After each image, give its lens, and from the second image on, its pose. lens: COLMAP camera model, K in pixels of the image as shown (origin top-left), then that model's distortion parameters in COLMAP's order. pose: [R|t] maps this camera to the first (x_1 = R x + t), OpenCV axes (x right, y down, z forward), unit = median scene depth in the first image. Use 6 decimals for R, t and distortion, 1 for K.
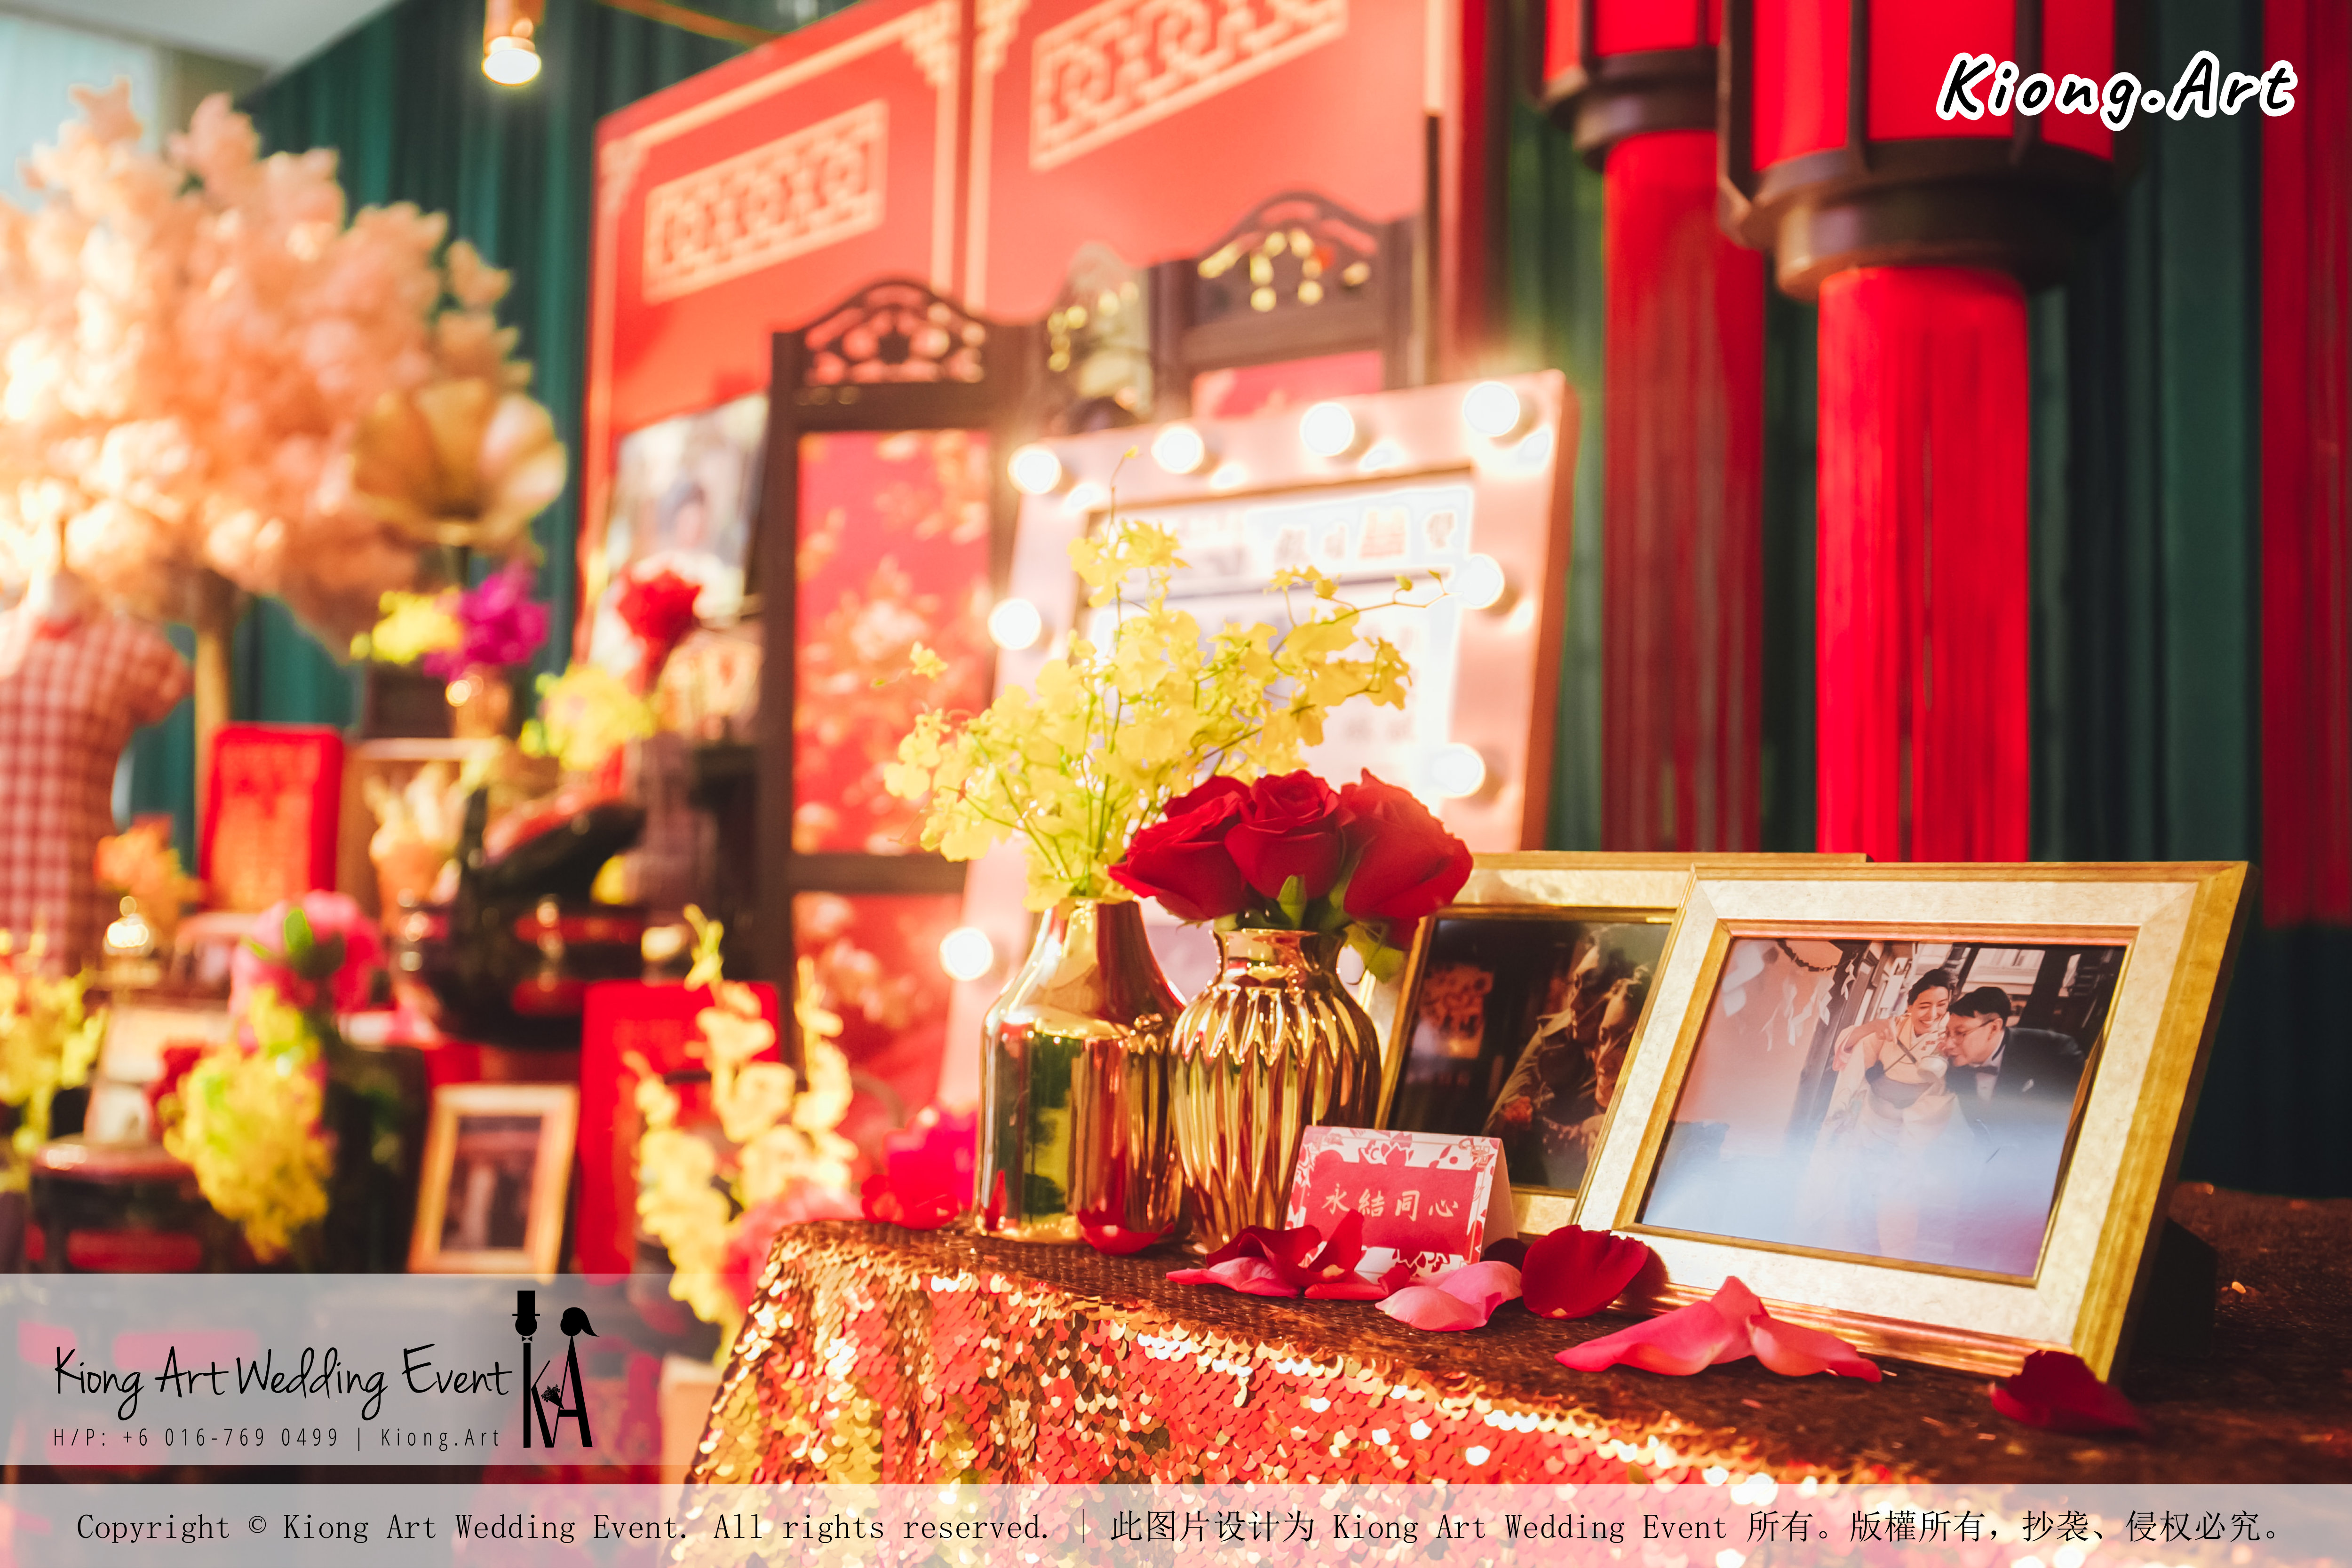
lens RADIAL K [[2681.3, 0, 1176.0], [0, 2681.3, 784.0], [0, 0, 1]] dist [0.001288, 0.066257]
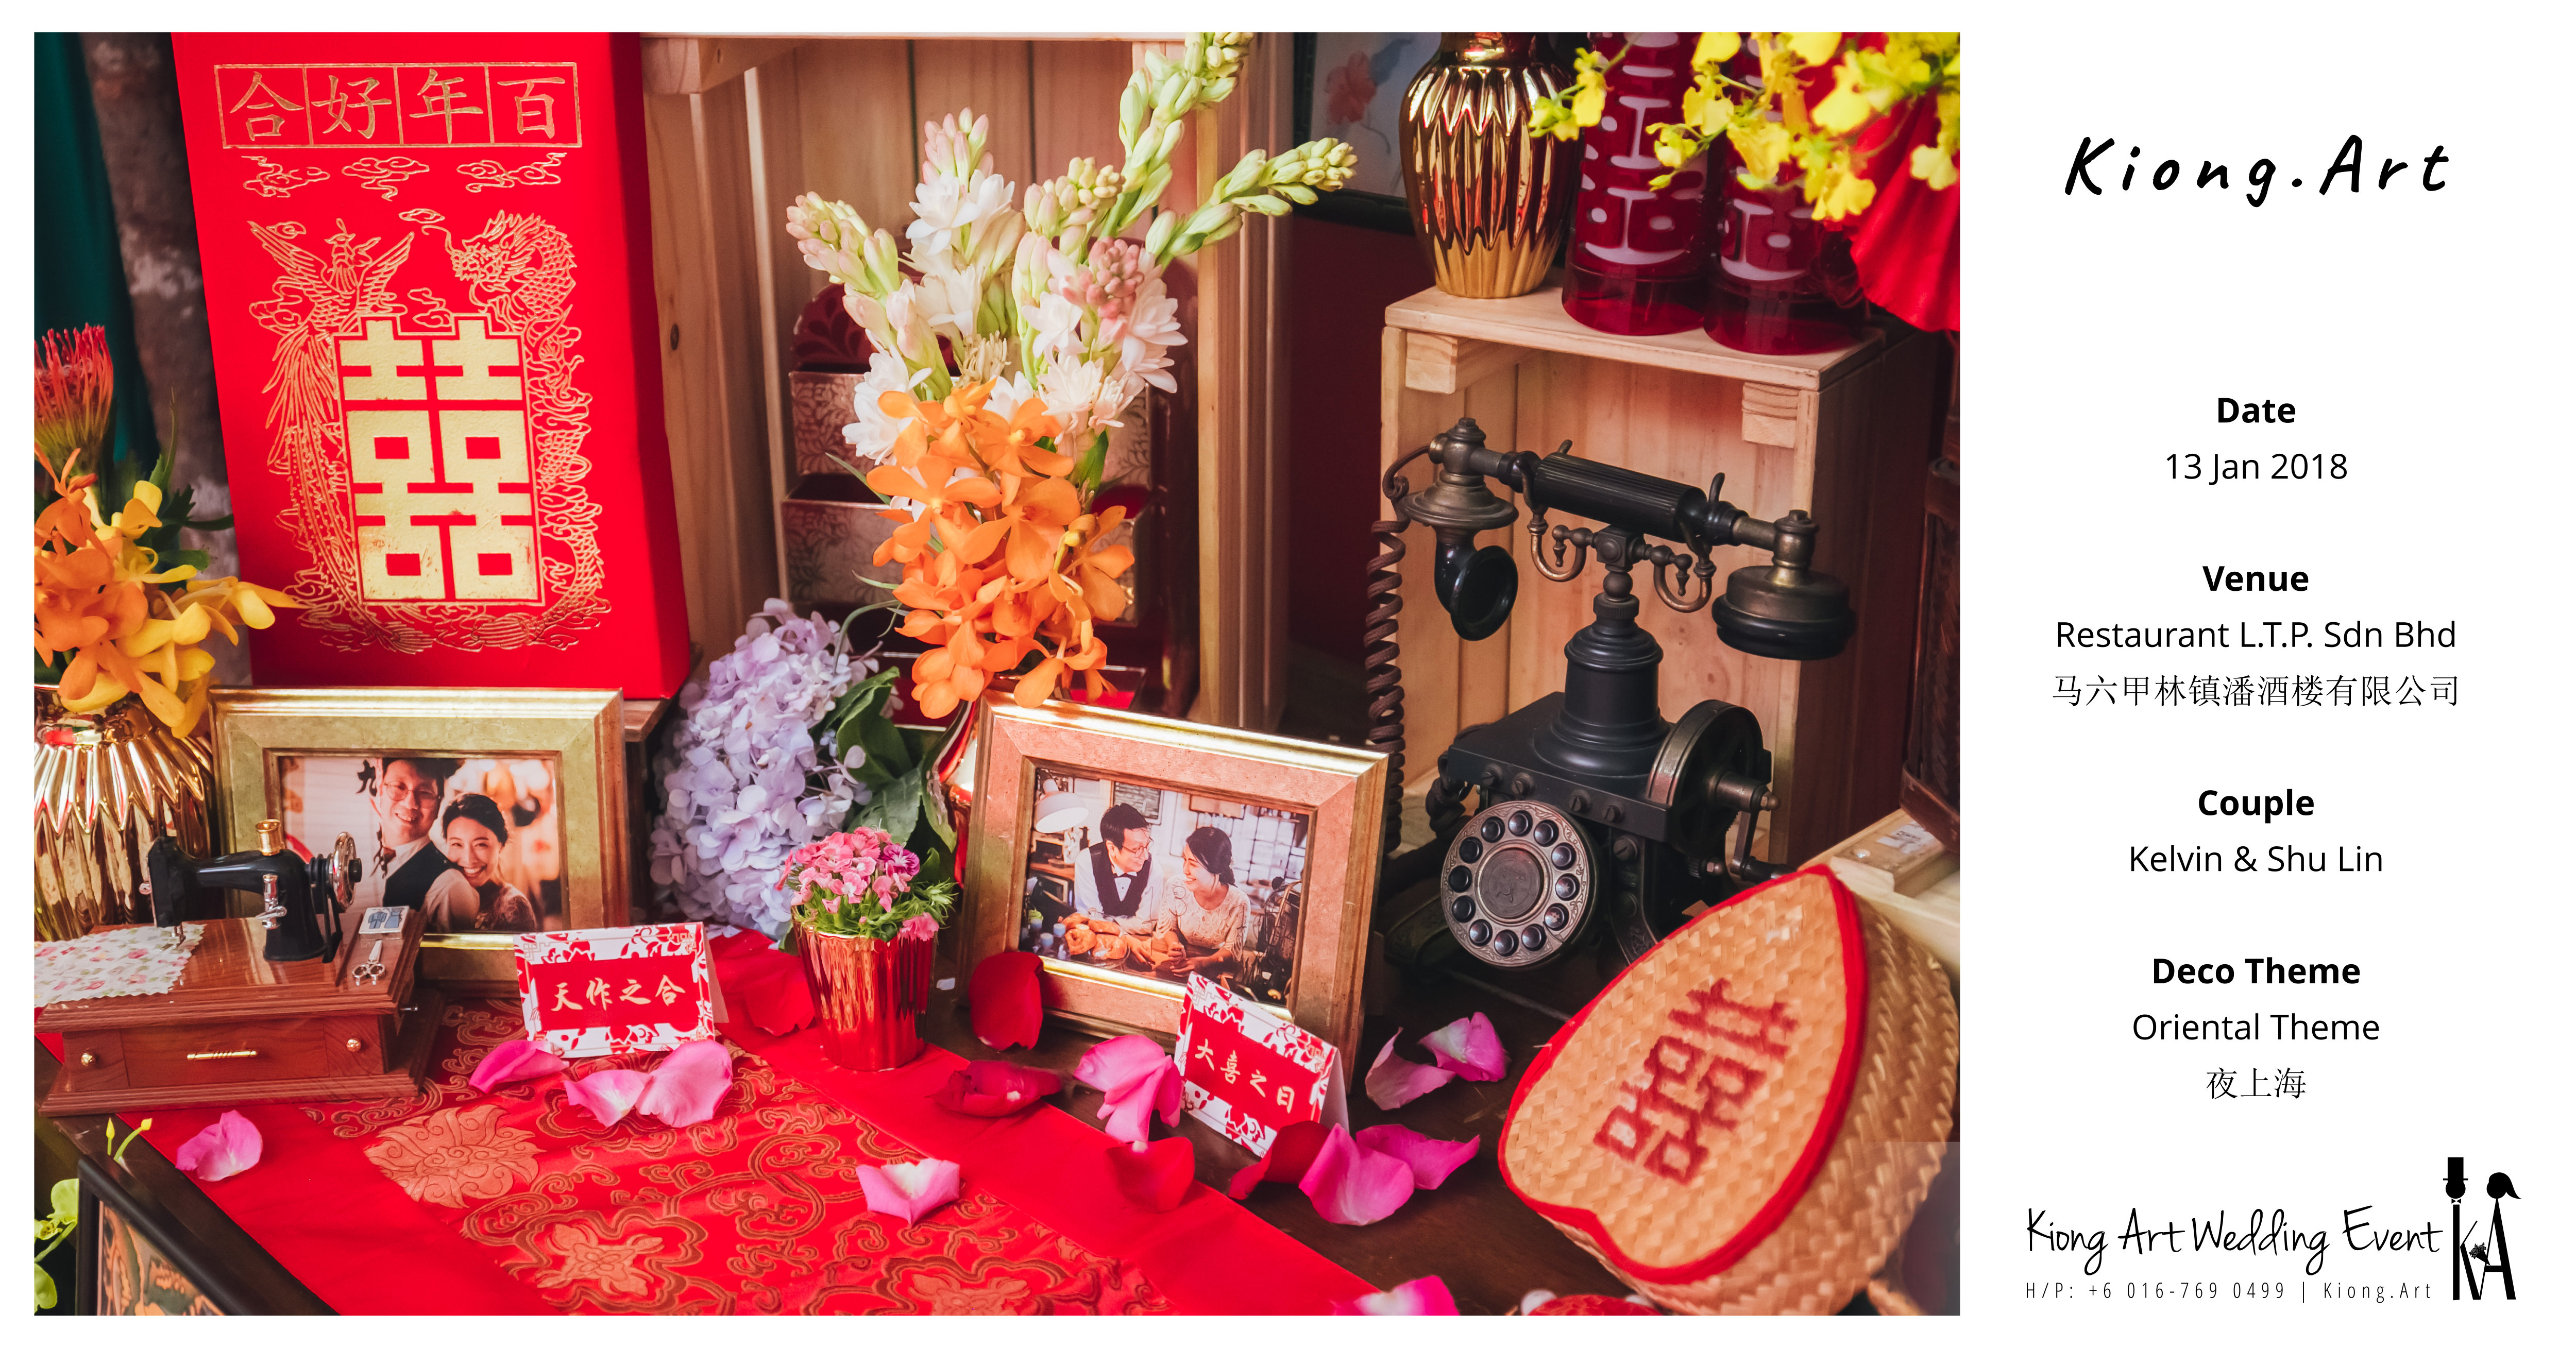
lens RADIAL K [[2714.0, 0, 991.6], [0, 2714.0, 678.1], [0, 0, 1]] dist [0.051483, 0.006273]
pose [[0.998040, -0.062237, -0.006580, -0.516540], [0.059282, 0.906447, 0.418138, -0.133531], [-0.020059, -0.417709, 0.908359, 1.322469]]
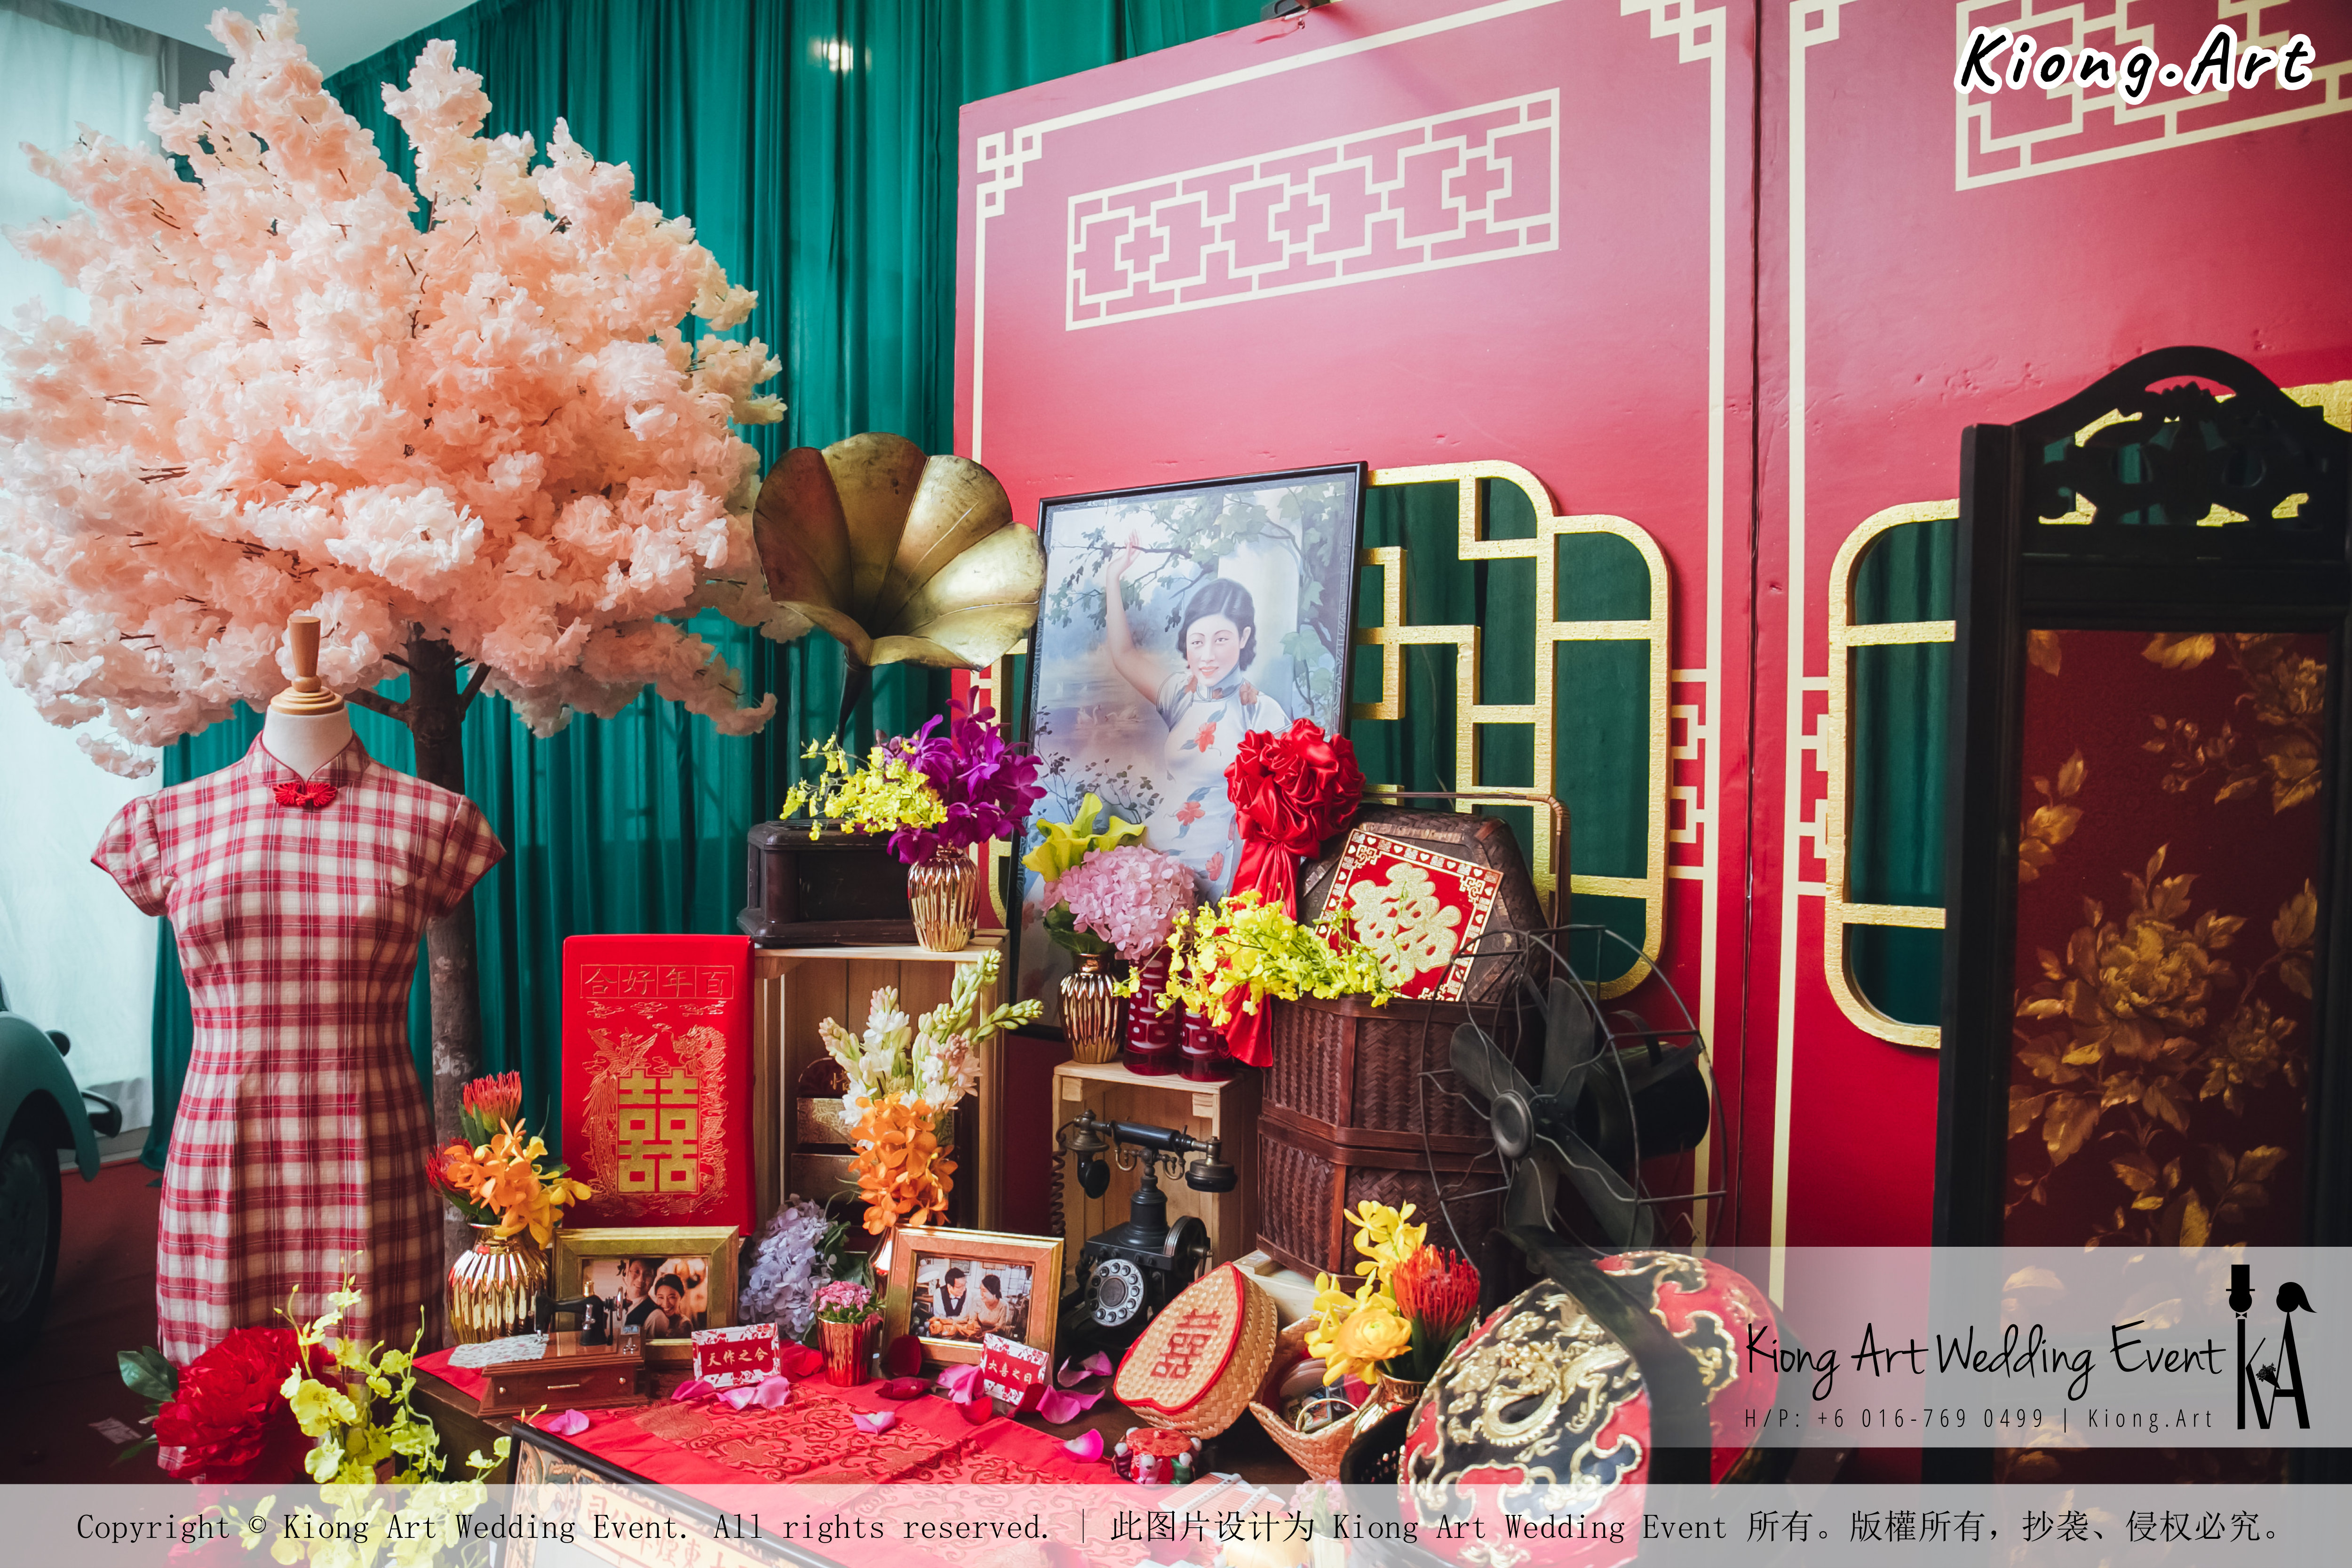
lens RADIAL K [[1611.8, 0, 1176.0], [0, 1611.8, 784.0], [0, 0, 1]] dist [-0.112446, 0.096917]
pose [[0.965103, -0.019710, 0.261128, -0.587007], [-0.004959, 0.995609, 0.093475, -0.186371], [-0.261824, -0.091508, 0.960768, 1.063980]]
